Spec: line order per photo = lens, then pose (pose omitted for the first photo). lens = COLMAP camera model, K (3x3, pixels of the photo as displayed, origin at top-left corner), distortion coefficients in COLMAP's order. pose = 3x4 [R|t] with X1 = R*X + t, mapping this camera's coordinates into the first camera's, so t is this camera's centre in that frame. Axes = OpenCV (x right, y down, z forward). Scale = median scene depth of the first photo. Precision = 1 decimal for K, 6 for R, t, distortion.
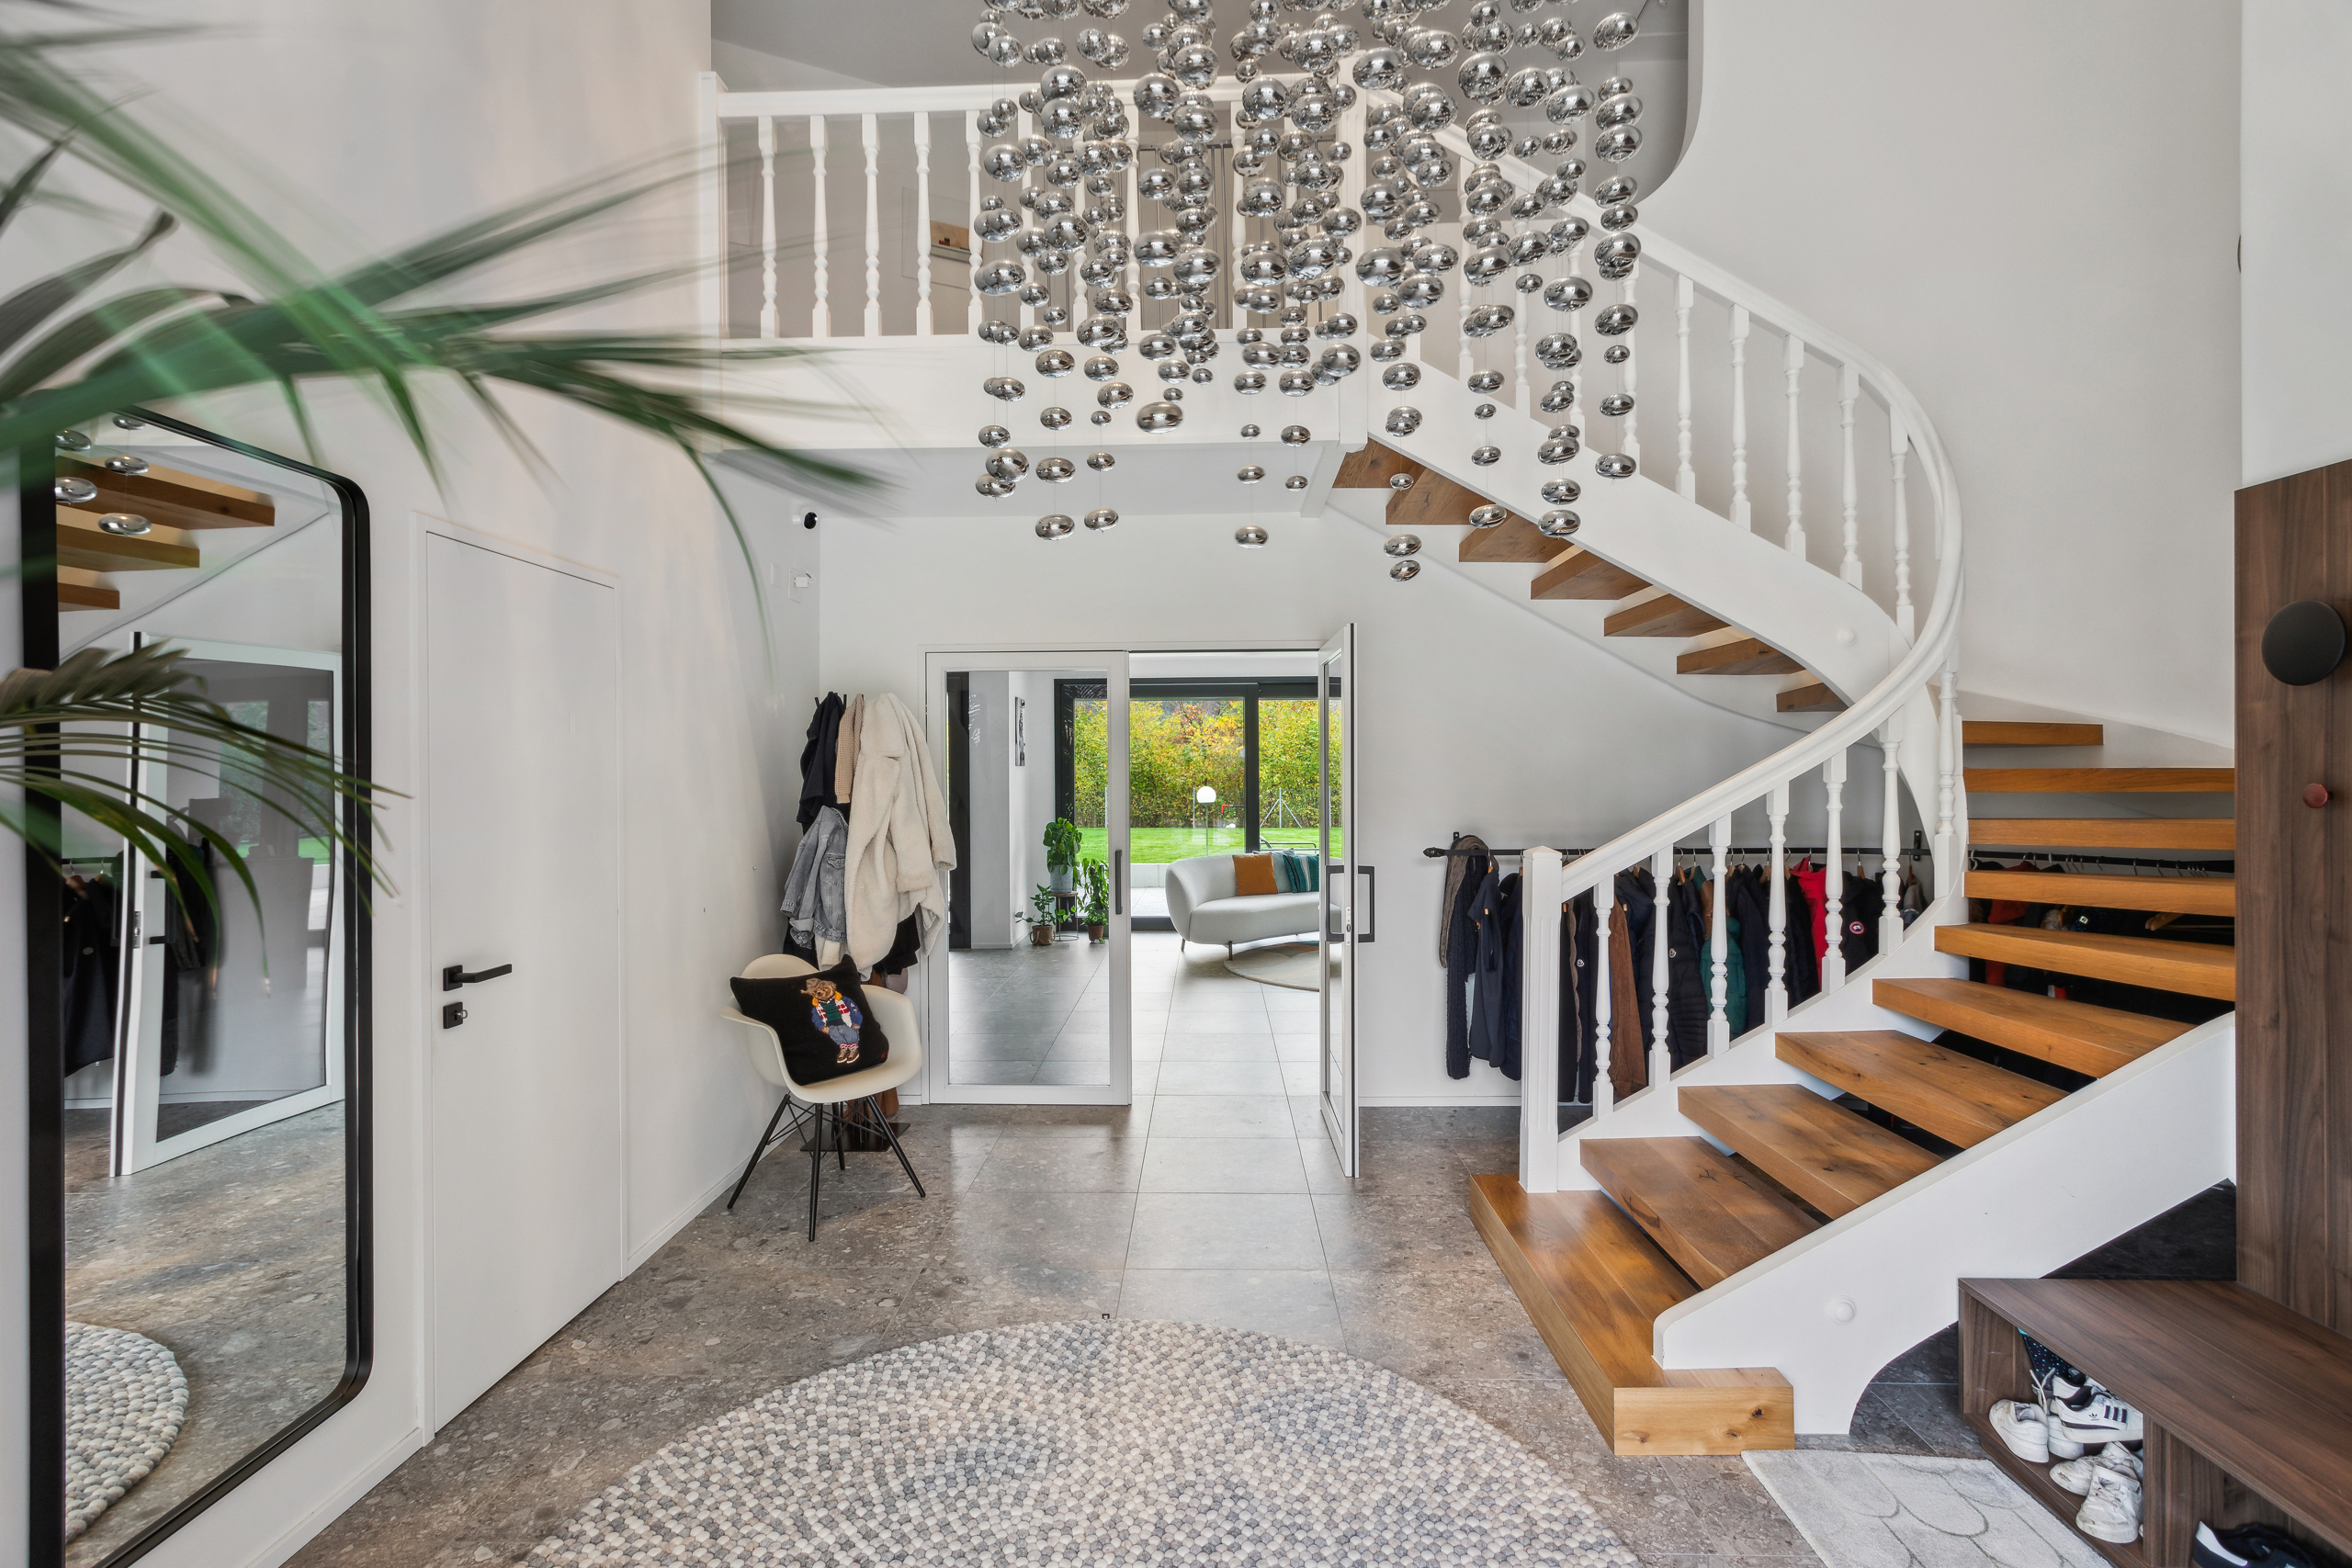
lens RADIAL K [[1121.4, 0, 1178.7], [0, 1121.4, 776.9], [0, 0, 1]] dist [-0.002233, 0.001132]
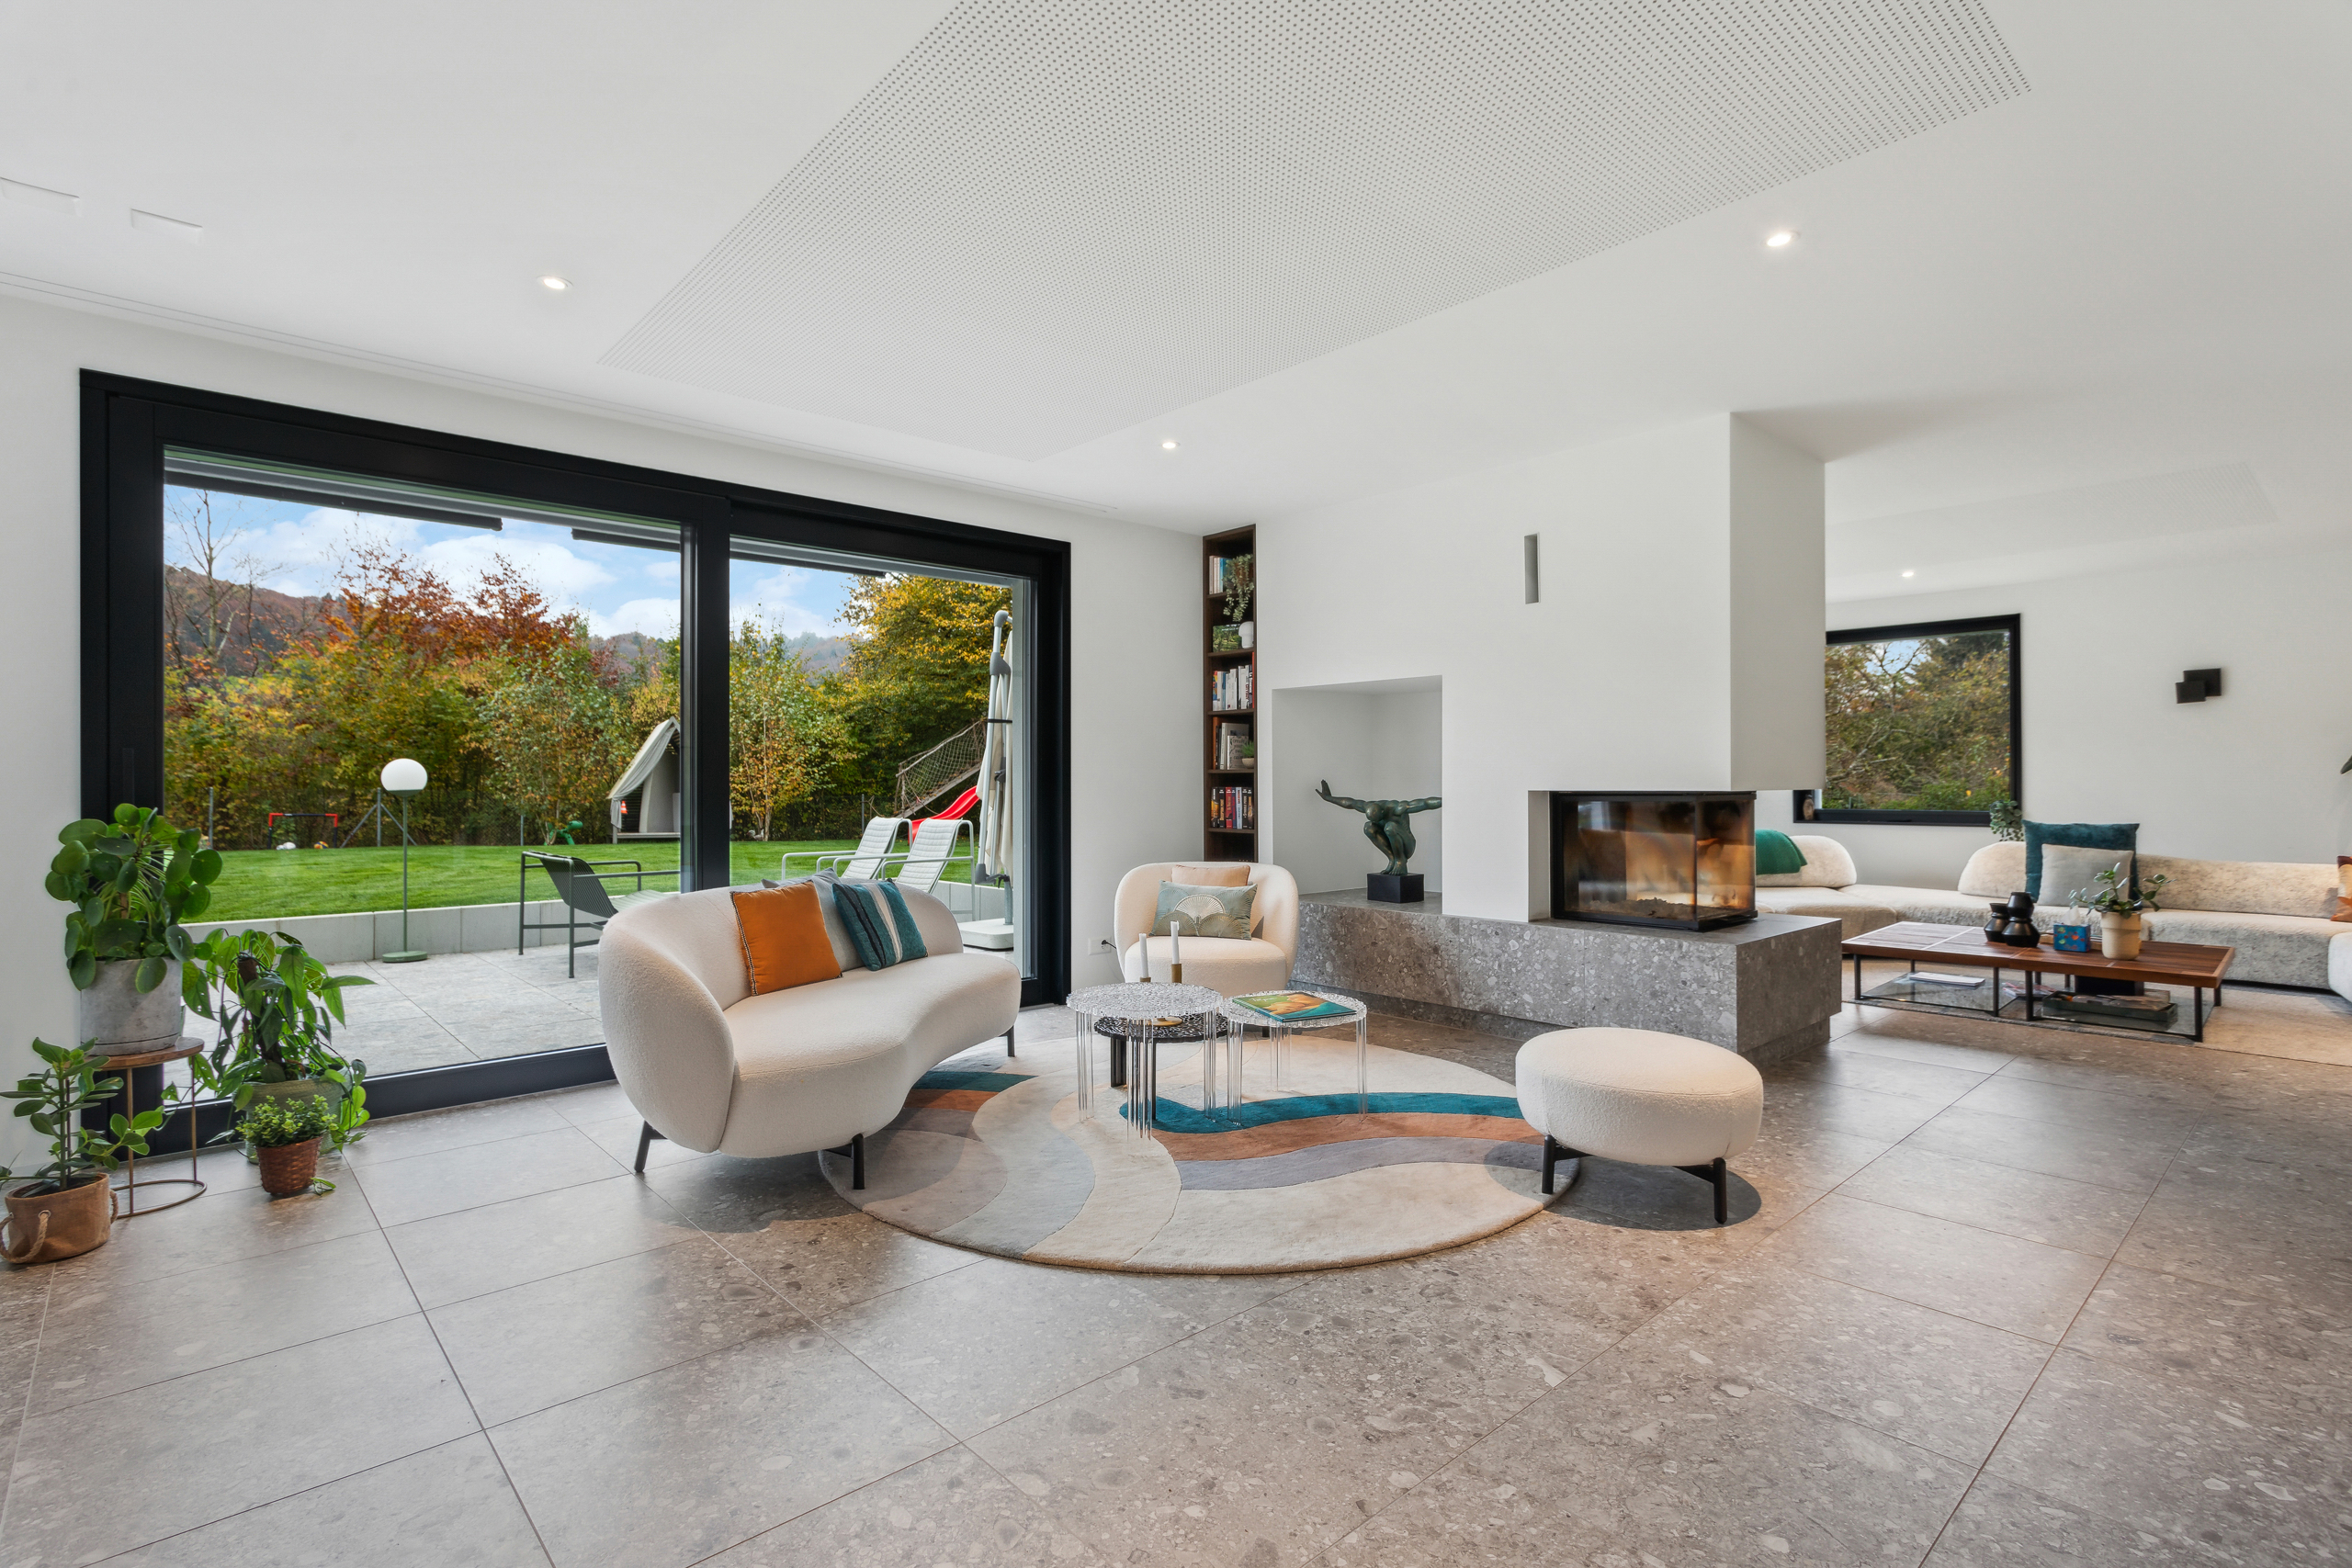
lens RADIAL K [[1121.4, 0, 1155.2], [0, 1121.4, 797.2], [0, 0, 1]] dist [-0.002233, 0.001132]
pose [[0.726703, -0.006714, 0.686919, -0.109818], [-0.000756, 0.999944, 0.010574, 0.028883], [-0.686951, -0.008204, 0.726657, 0.562660]]
